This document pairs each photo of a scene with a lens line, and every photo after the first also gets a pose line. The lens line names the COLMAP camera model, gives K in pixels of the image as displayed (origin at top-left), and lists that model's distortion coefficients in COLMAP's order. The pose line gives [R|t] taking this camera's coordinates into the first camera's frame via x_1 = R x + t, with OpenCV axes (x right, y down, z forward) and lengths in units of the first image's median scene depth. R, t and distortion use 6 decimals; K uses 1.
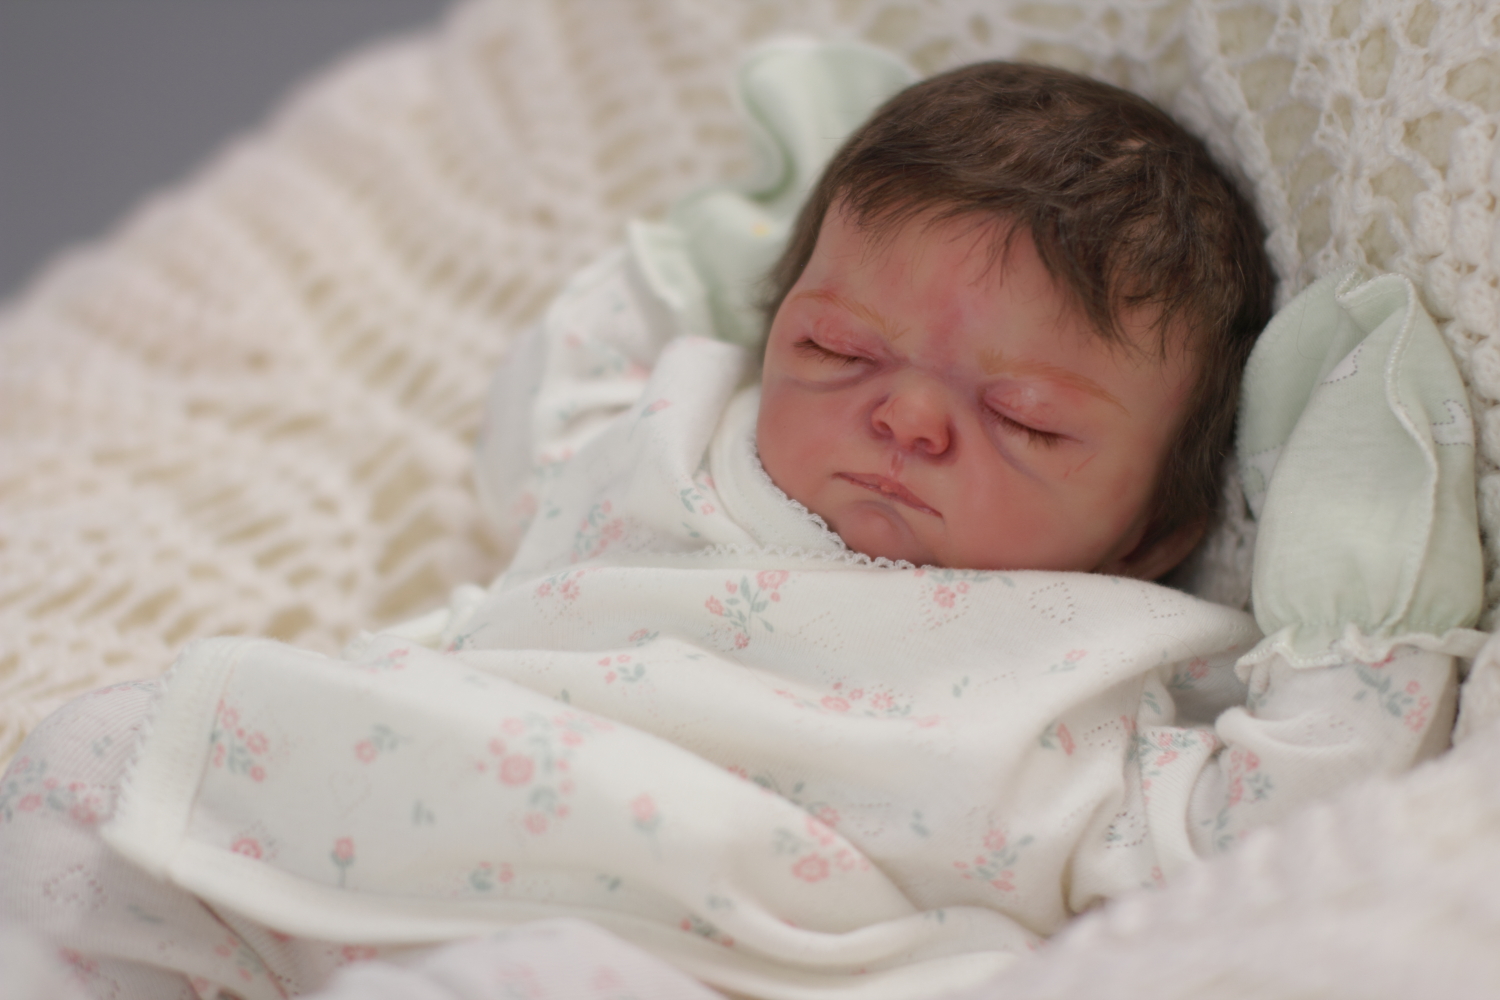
lens RADIAL K [[3412.9, 0, 750.0], [0, 3412.9, 500.0], [0, 0, 1]] dist [-0.166696, 0.205590]
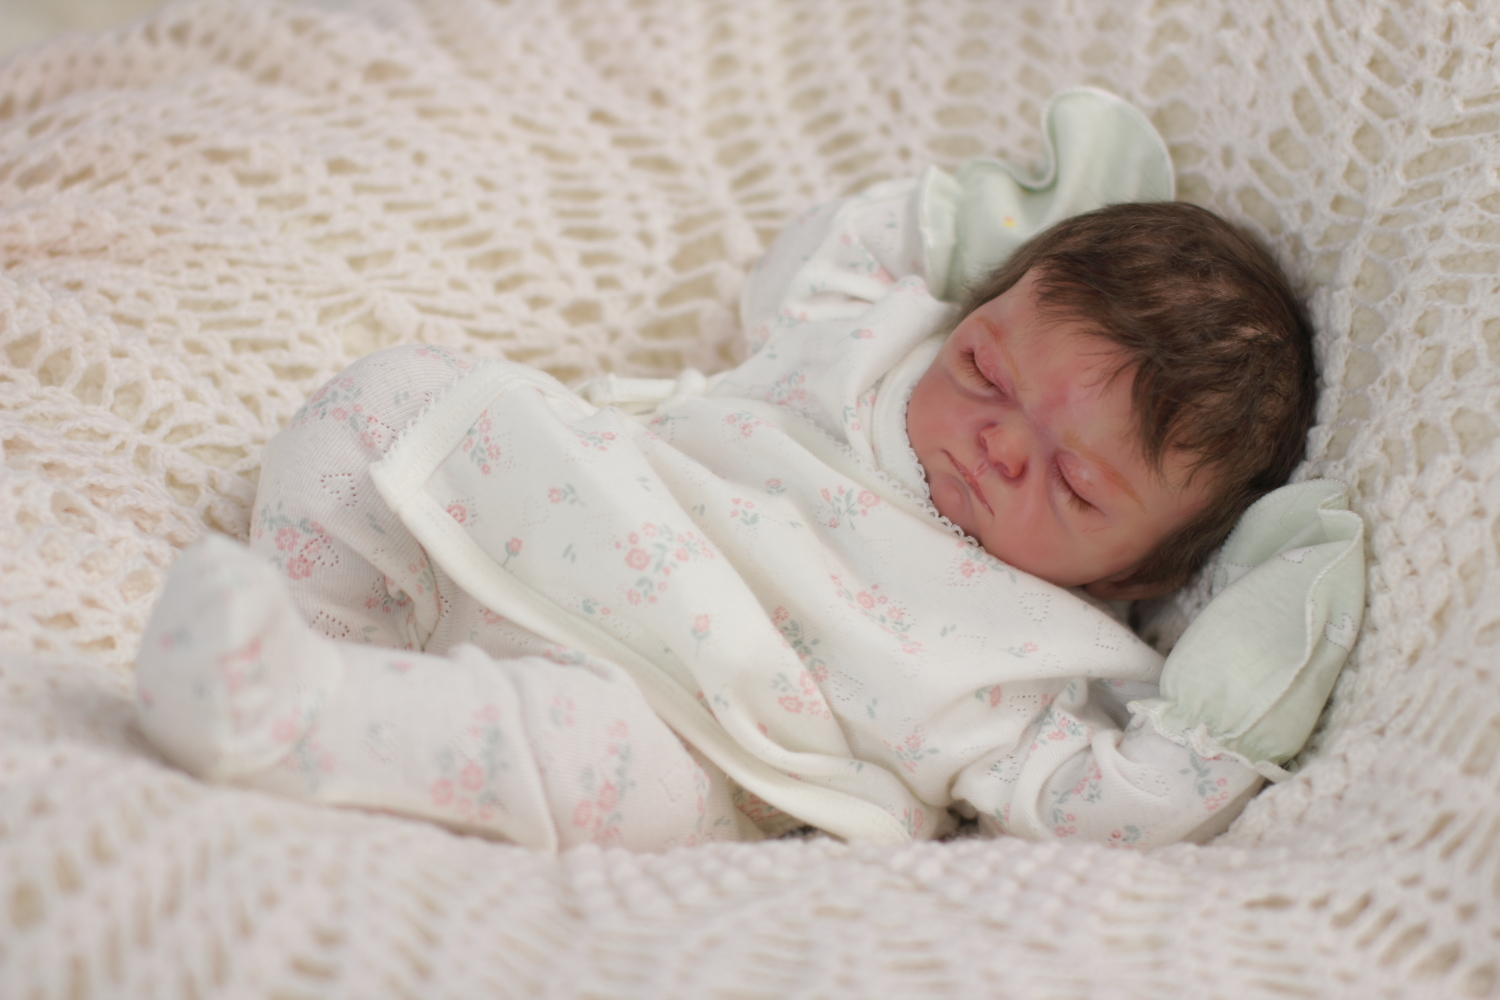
lens RADIAL K [[3412.9, 0, 750.0], [0, 3412.9, 500.0], [0, 0, 1]] dist [-0.166696, 0.205590]
pose [[0.889319, 0.453226, -0.060808, 0.049028], [-0.426879, 0.870490, 0.244993, -0.302730], [0.163970, -0.191920, 0.967616, -0.385105]]
